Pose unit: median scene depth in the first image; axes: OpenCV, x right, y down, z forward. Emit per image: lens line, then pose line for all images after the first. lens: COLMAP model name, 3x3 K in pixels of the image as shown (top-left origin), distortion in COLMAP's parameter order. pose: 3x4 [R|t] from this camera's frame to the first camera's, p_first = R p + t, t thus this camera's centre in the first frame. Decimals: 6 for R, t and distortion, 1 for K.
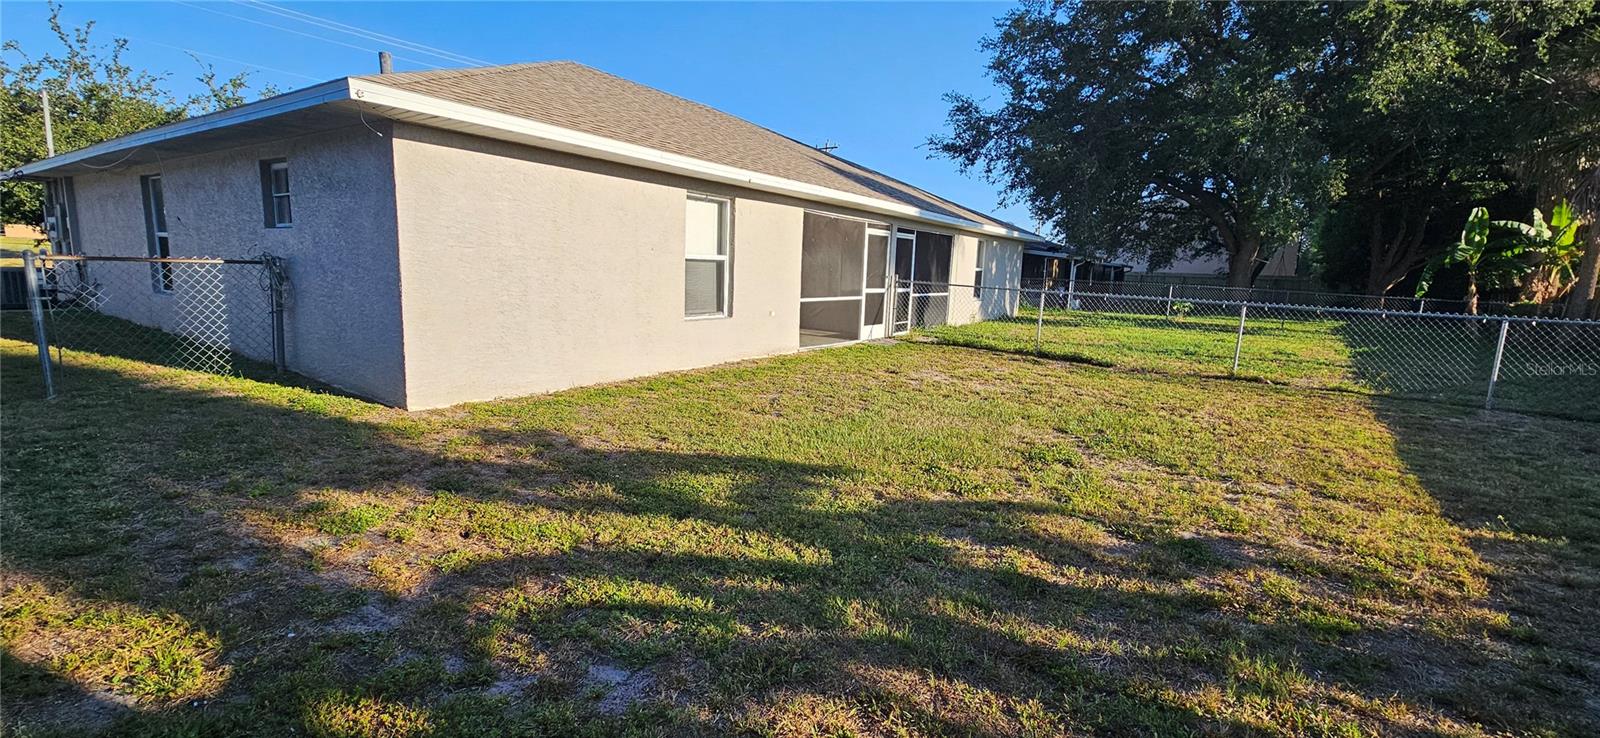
lens RADIAL K [[652.6, 0, 810.1], [0, 652.6, 367.7], [0, 0, 1]] dist [0.000275, 0.000324]
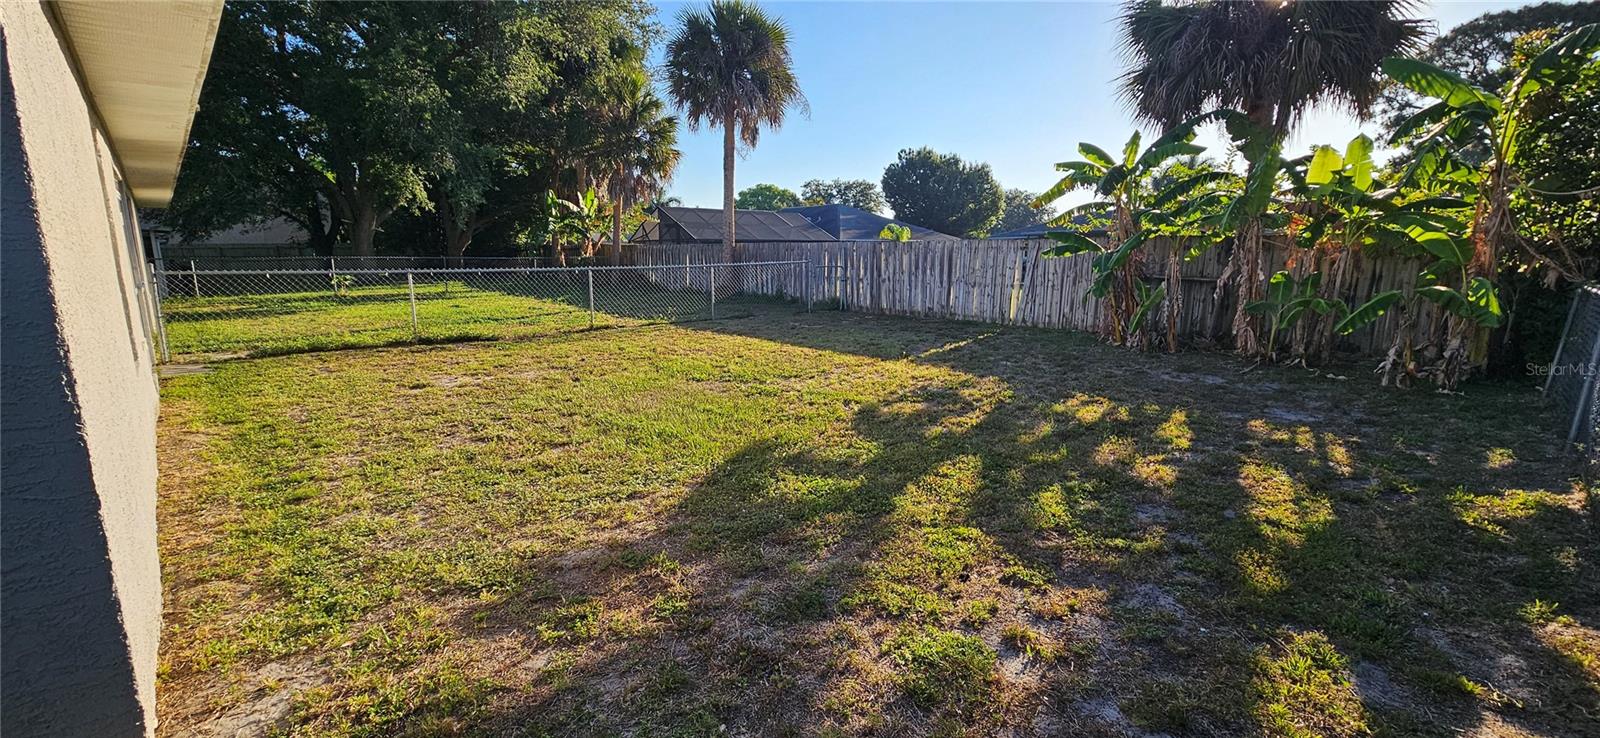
lens RADIAL K [[652.6, 0, 808.5], [0, 652.6, 373.8], [0, 0, 1]] dist [0.000275, 0.000324]
pose [[0.199633, -0.220363, 0.954771, -0.937677], [0.159619, 0.968683, 0.190199, -0.145522], [-0.966783, 0.114430, 0.228555, 0.677727]]
